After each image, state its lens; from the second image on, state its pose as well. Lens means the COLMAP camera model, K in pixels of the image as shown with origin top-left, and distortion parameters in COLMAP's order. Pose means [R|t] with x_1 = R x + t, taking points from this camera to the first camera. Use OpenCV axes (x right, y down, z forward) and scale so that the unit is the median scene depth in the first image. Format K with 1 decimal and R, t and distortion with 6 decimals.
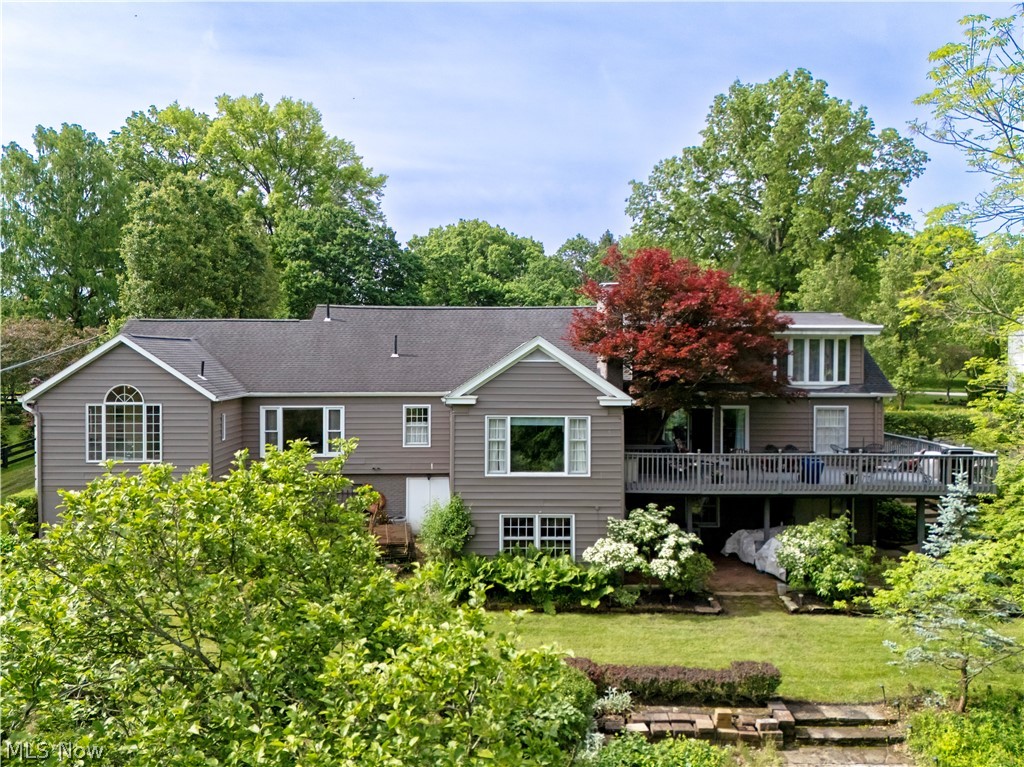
lens RADIAL K [[789.6, 0, 512.0], [0, 789.6, 383.5], [0, 0, 1]] dist [0.038638, -0.062070]
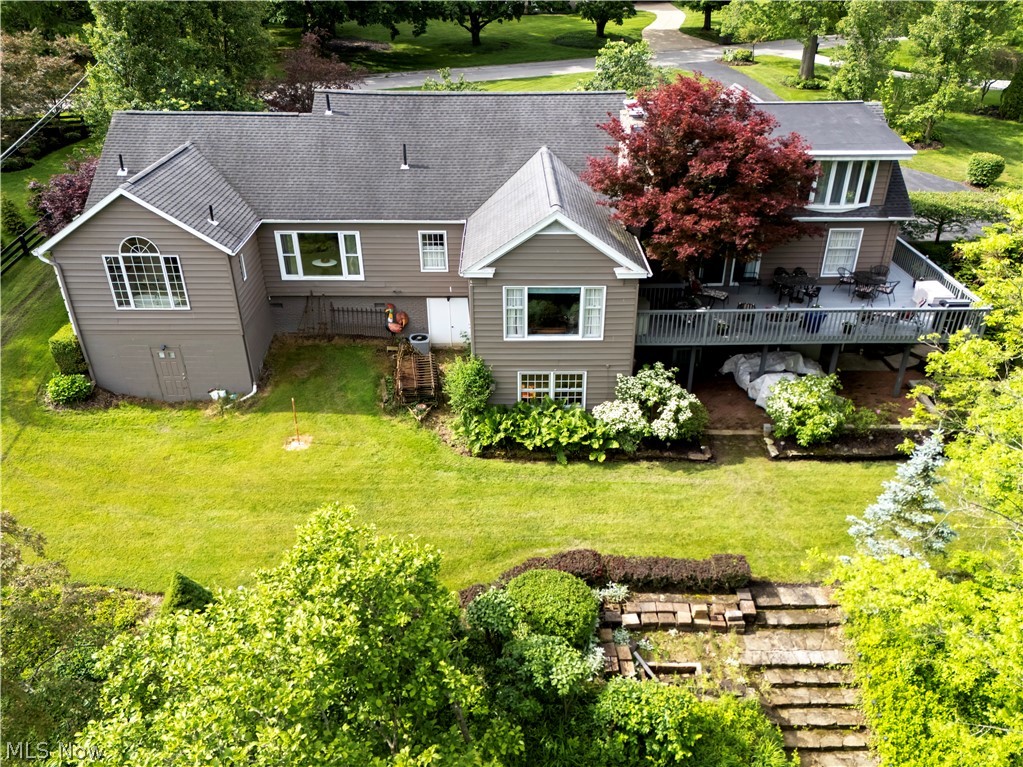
lens RADIAL K [[773.5, 0, 531.4], [0, 773.5, 383.7], [0, 0, 1]] dist [0.063521, -0.098117]
pose [[0.999917, -0.003261, 0.012472, -0.010119], [-0.002982, 0.882720, 0.469890, -0.319785], [-0.012541, -0.469888, 0.882637, 0.054990]]
